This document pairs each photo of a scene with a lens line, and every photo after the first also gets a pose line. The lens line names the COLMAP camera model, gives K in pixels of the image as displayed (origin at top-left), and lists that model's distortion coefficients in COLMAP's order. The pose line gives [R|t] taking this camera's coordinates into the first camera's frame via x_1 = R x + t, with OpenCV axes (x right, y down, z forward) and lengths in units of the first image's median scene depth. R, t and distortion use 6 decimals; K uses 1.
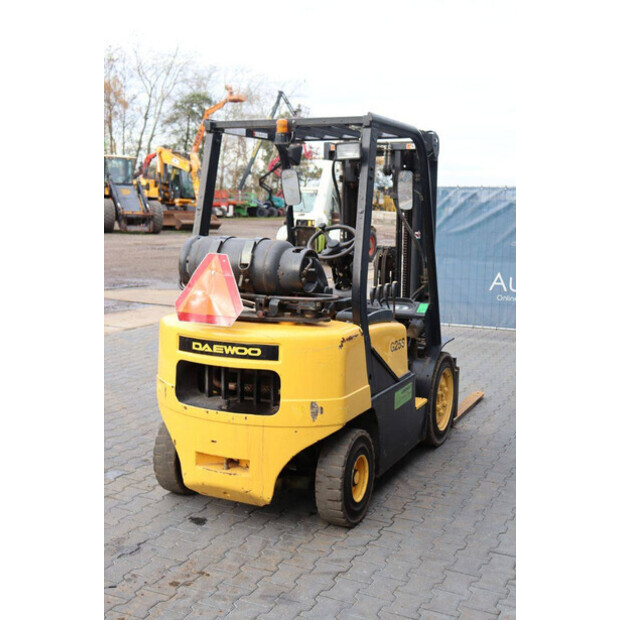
lens RADIAL K [[806.0, 0, 309.6], [0, 806.0, 308.7], [0, 0, 1]] dist [-0.014204, 0.000000]
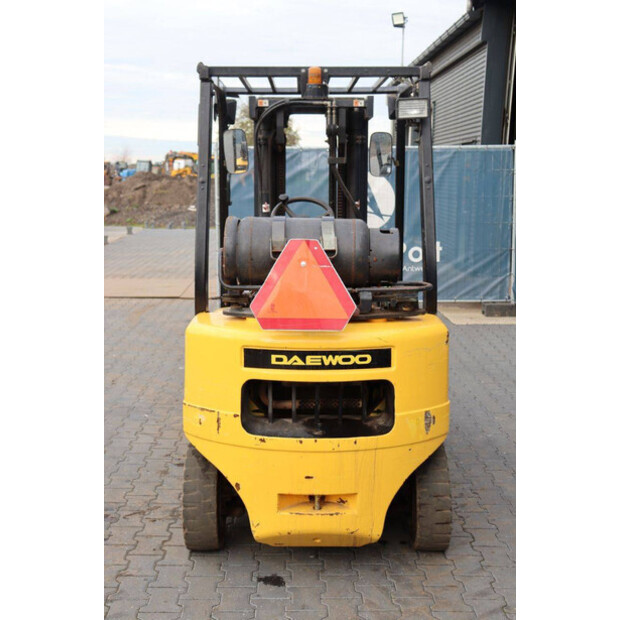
lens RADIAL K [[864.1, 0, 309.1], [0, 864.1, 309.5], [0, 0, 1]] dist [0.040648, 0.000000]
pose [[0.901256, -0.083193, 0.425225, -0.467411], [0.067740, 0.996380, 0.051362, -0.042769], [-0.427959, -0.017486, 0.903629, 0.237986]]
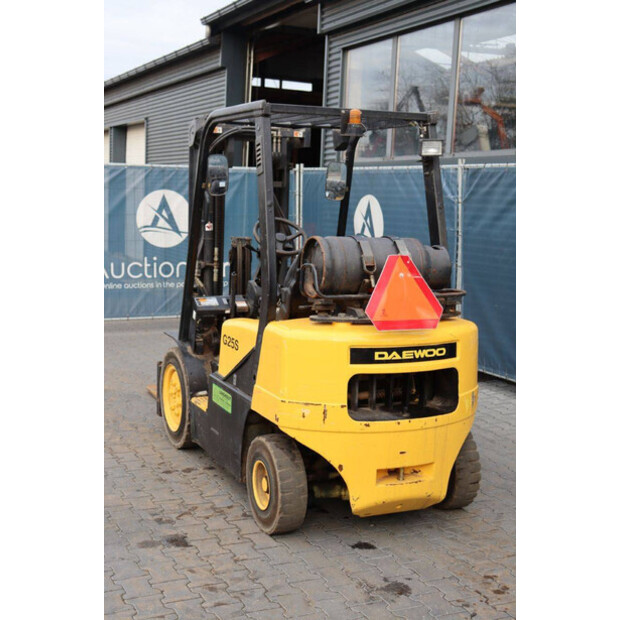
lens RADIAL K [[891.9, 0, 310.4], [0, 891.9, 310.3], [0, 0, 1]] dist [0.044726, 0.000000]
pose [[0.649126, -0.102488, 0.753745, -0.969053], [0.083215, 0.994503, 0.063559, -0.078250], [-0.756116, 0.021465, 0.654086, 0.391644]]
